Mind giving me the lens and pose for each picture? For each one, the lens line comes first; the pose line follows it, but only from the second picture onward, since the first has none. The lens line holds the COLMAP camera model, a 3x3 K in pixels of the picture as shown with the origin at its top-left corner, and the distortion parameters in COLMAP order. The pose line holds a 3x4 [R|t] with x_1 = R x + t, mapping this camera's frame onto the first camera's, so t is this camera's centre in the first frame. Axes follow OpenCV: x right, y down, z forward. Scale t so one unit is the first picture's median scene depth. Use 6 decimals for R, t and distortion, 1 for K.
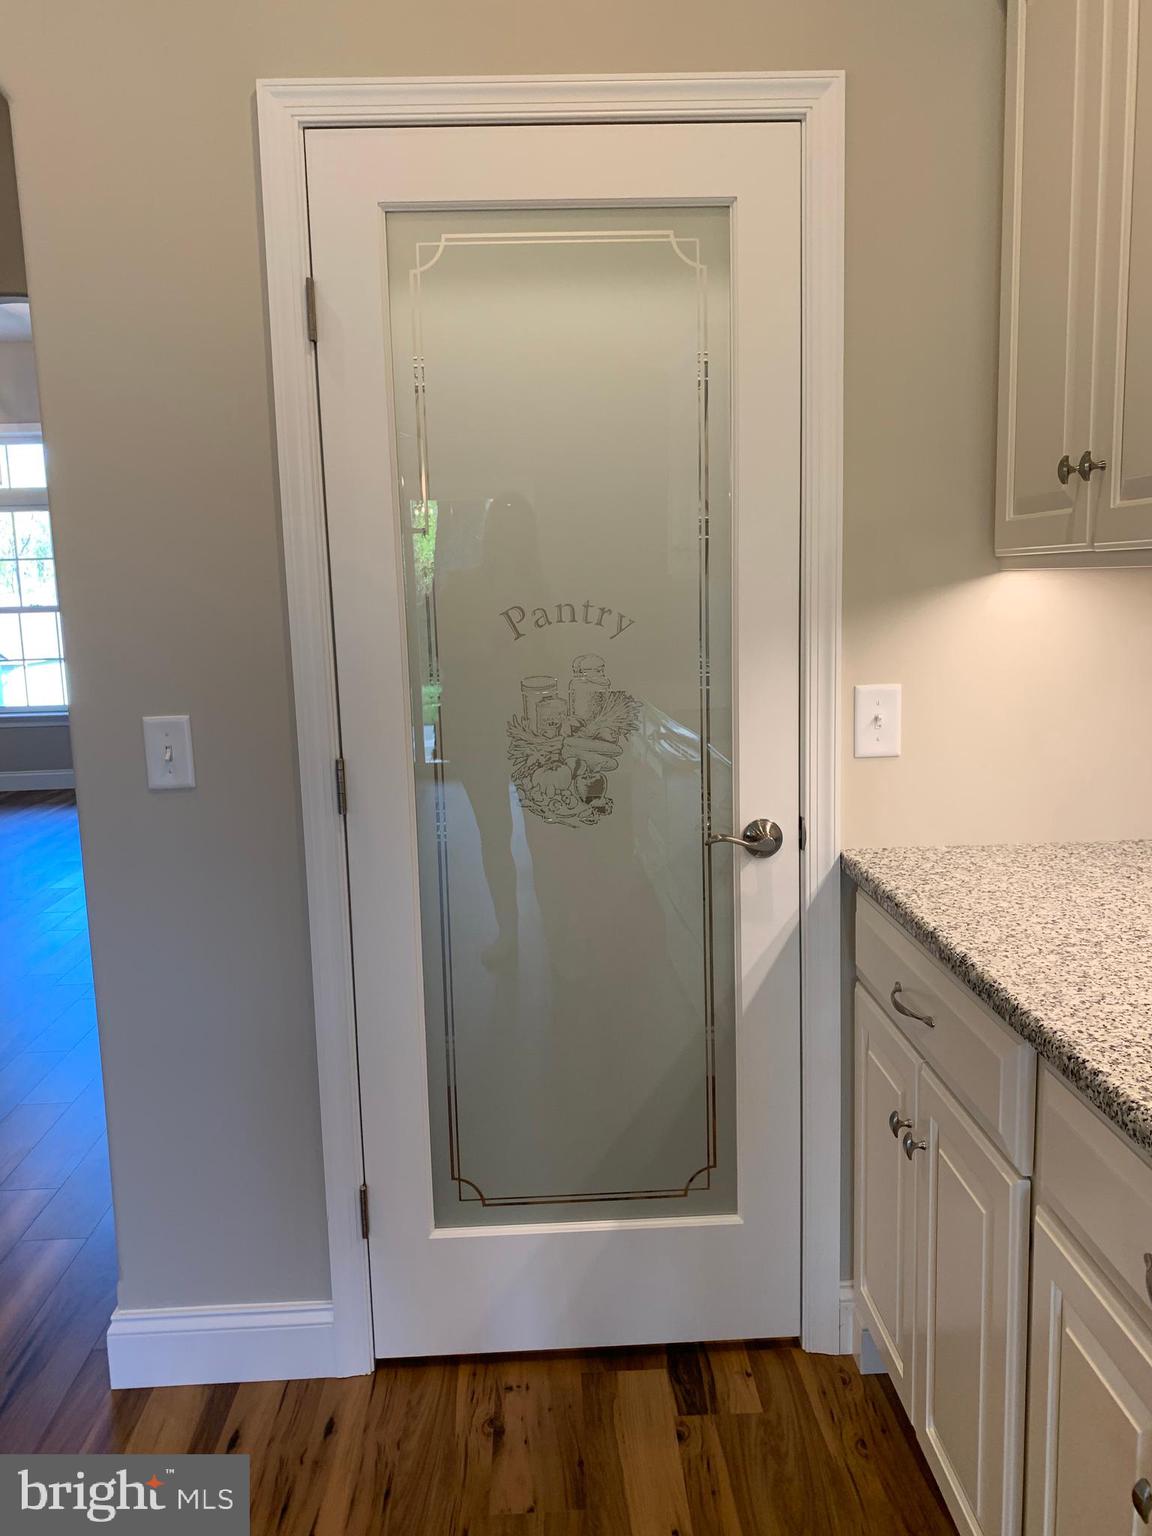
lens RADIAL K [[1186.3, 0, 588.0], [0, 1186.3, 762.9], [0, 0, 1]] dist [0.034412, -0.025420]
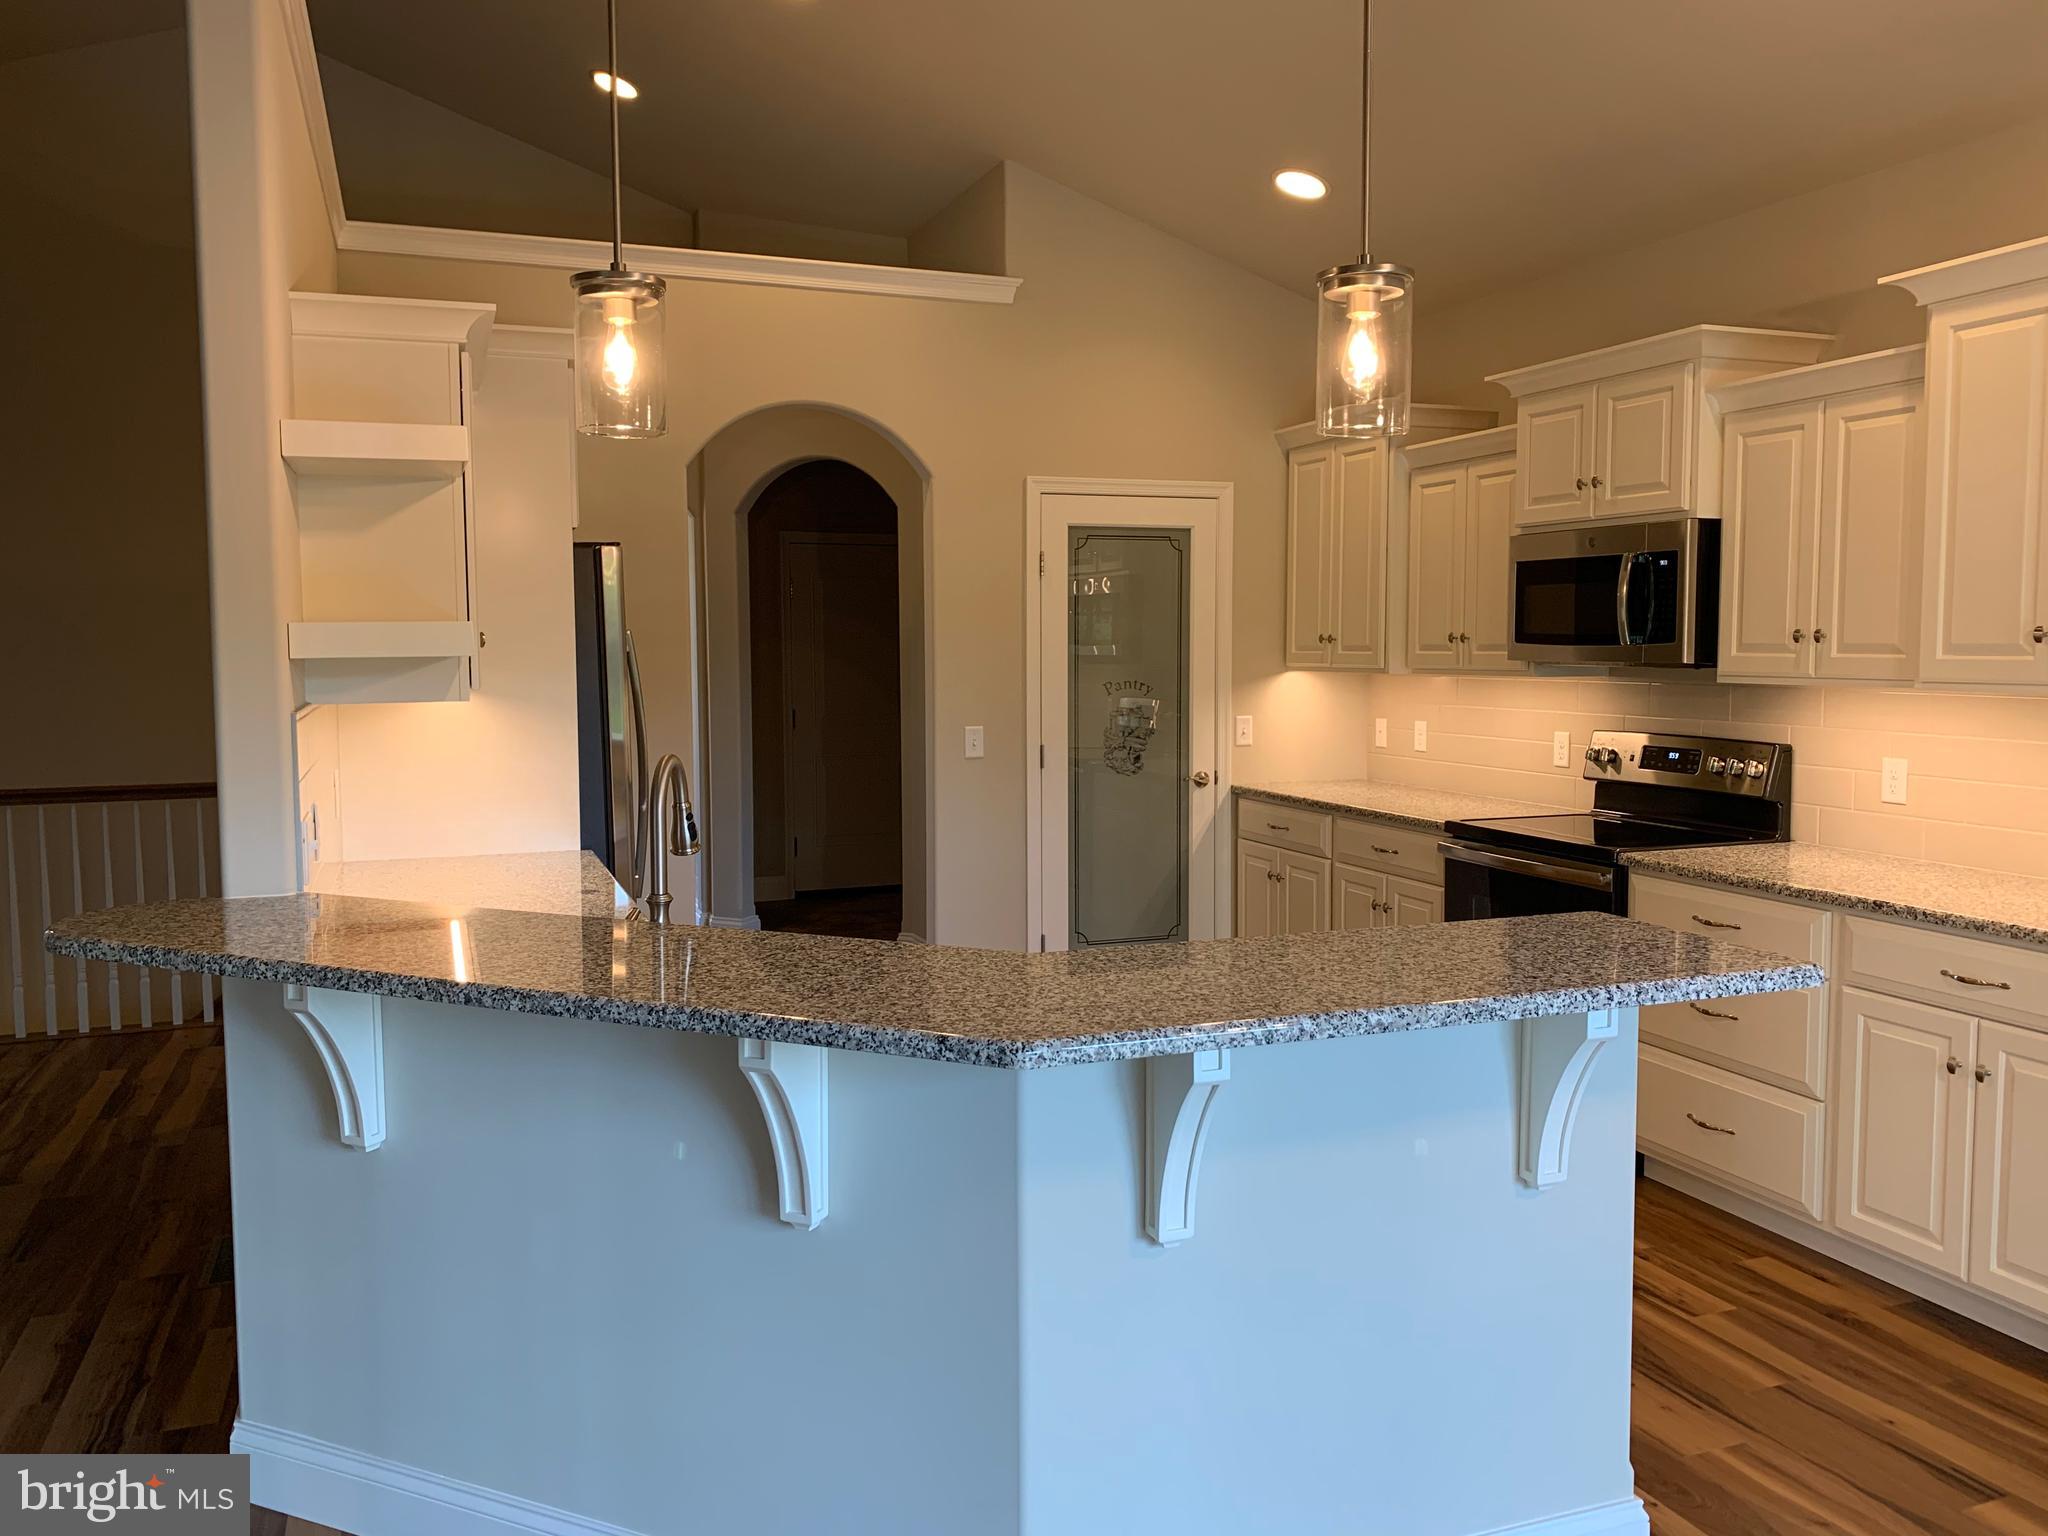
lens RADIAL K [[1581.7, 0, 1014.1], [0, 1581.7, 768.5], [0, 0, 1]] dist [0.034412, -0.025420]
pose [[0.943900, -0.001019, 0.330230, -1.266539], [0.025649, 0.997200, -0.070238, 0.256339], [-0.329234, 0.074768, 0.941284, -1.888740]]
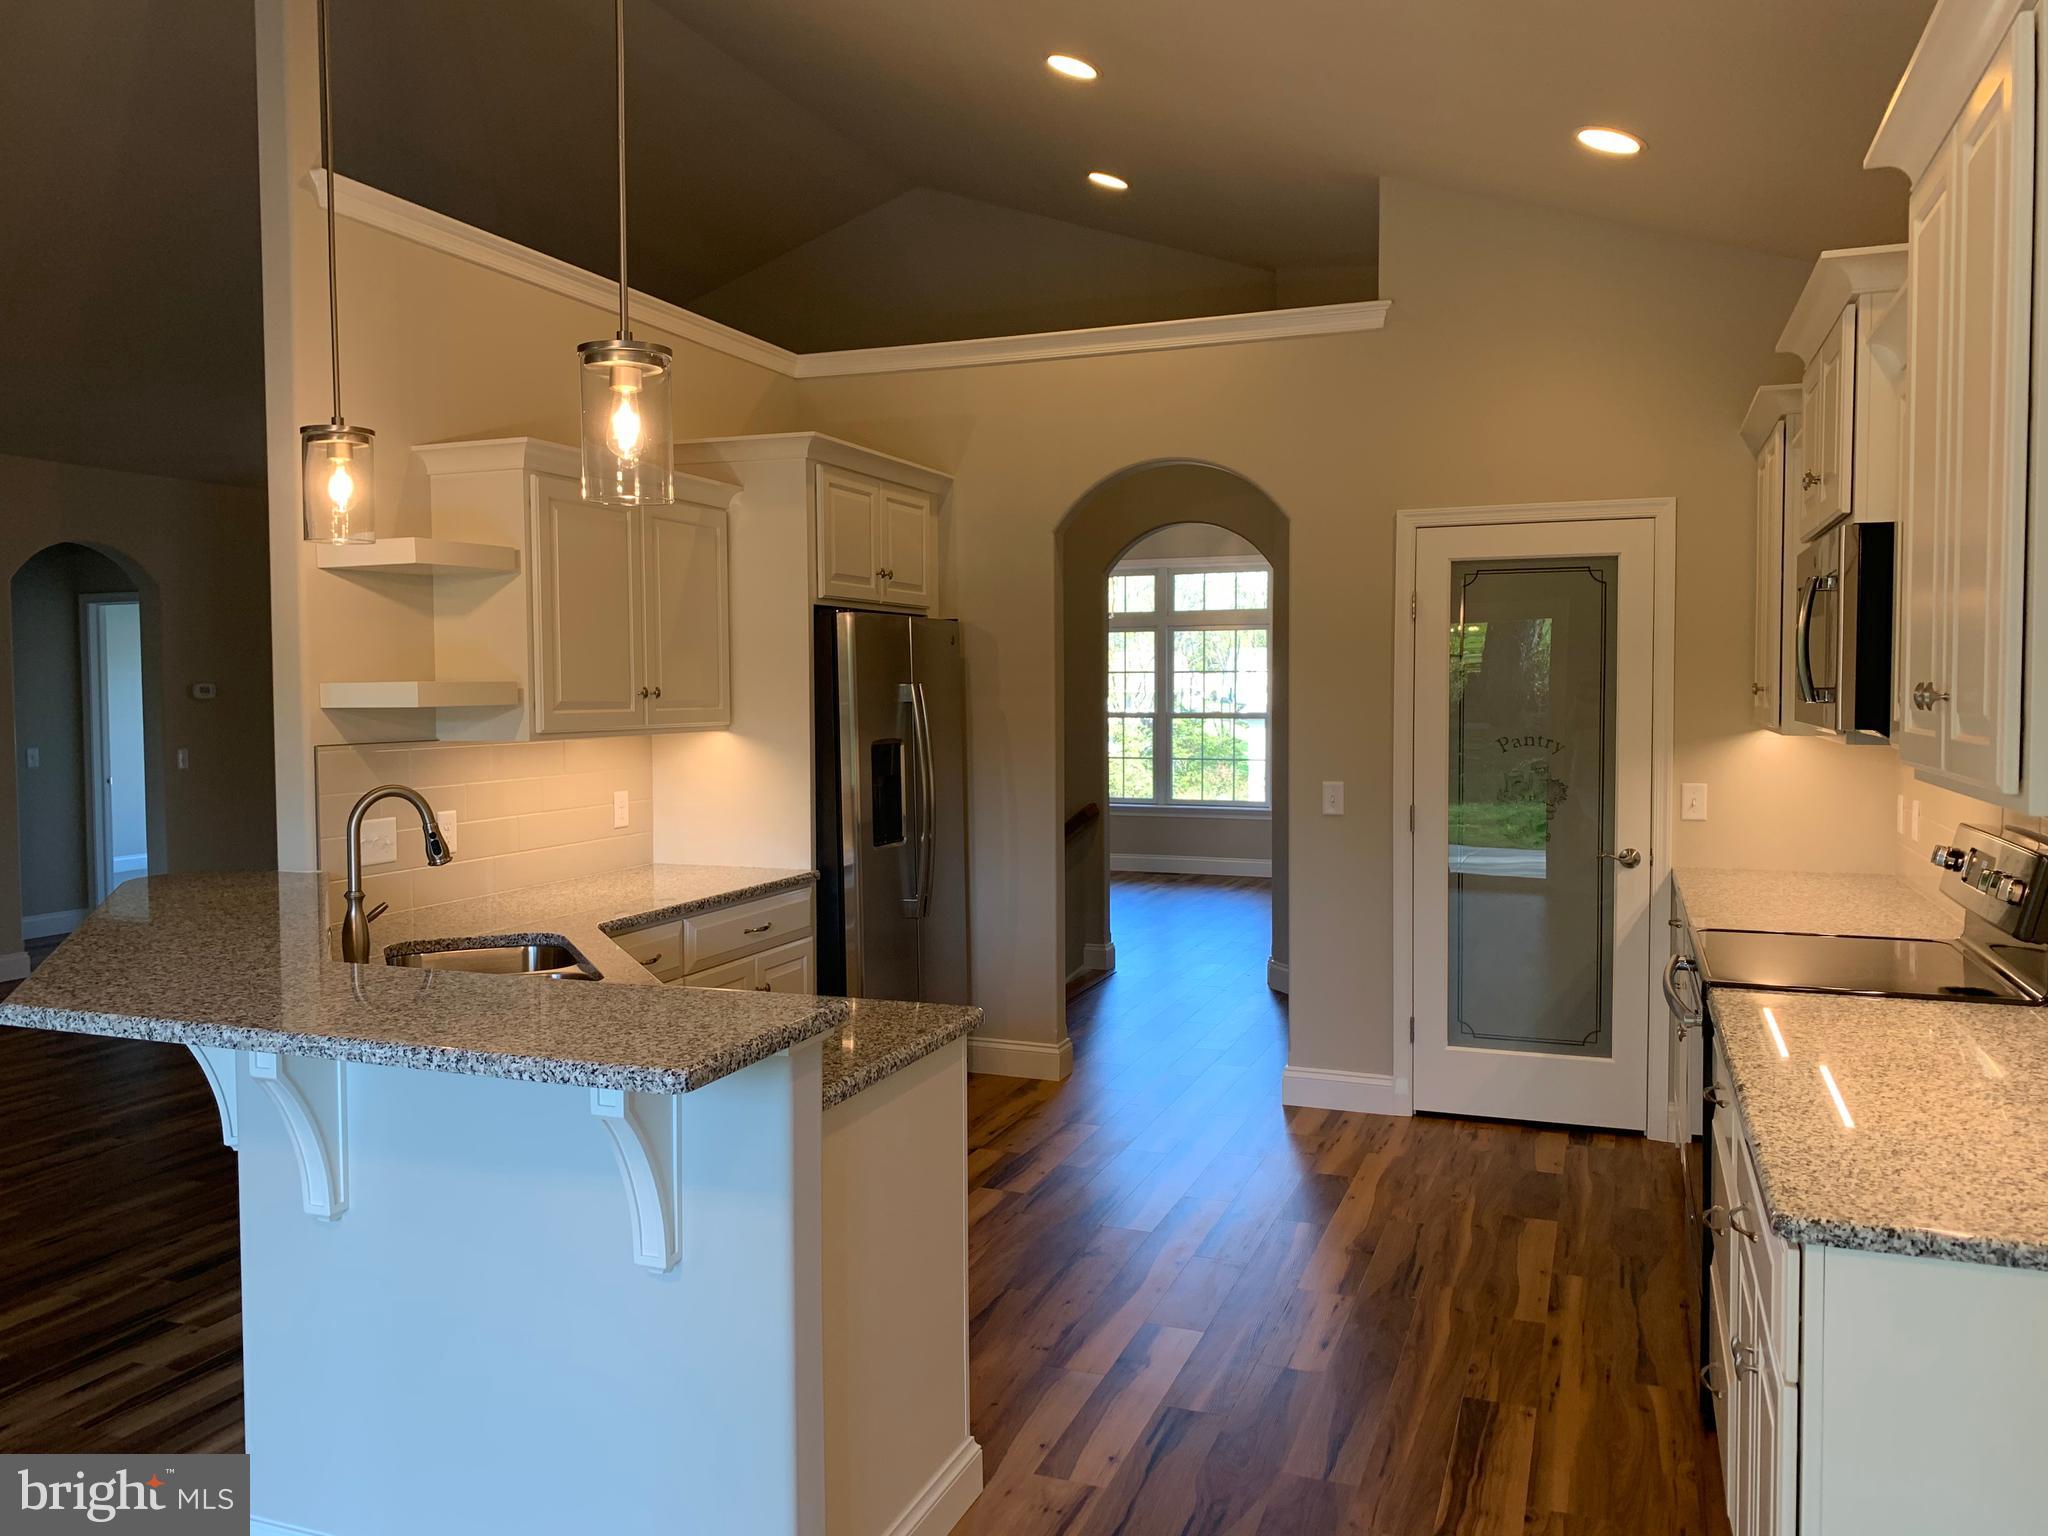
lens RADIAL K [[1581.7, 0, 992.5], [0, 1581.7, 741.7], [0, 0, 1]] dist [0.034412, -0.025420]
pose [[0.909580, 0.037895, -0.413798, 0.269970], [-0.082320, 0.992529, -0.090054, 0.196570], [0.407294, 0.115975, 0.905904, -1.849275]]
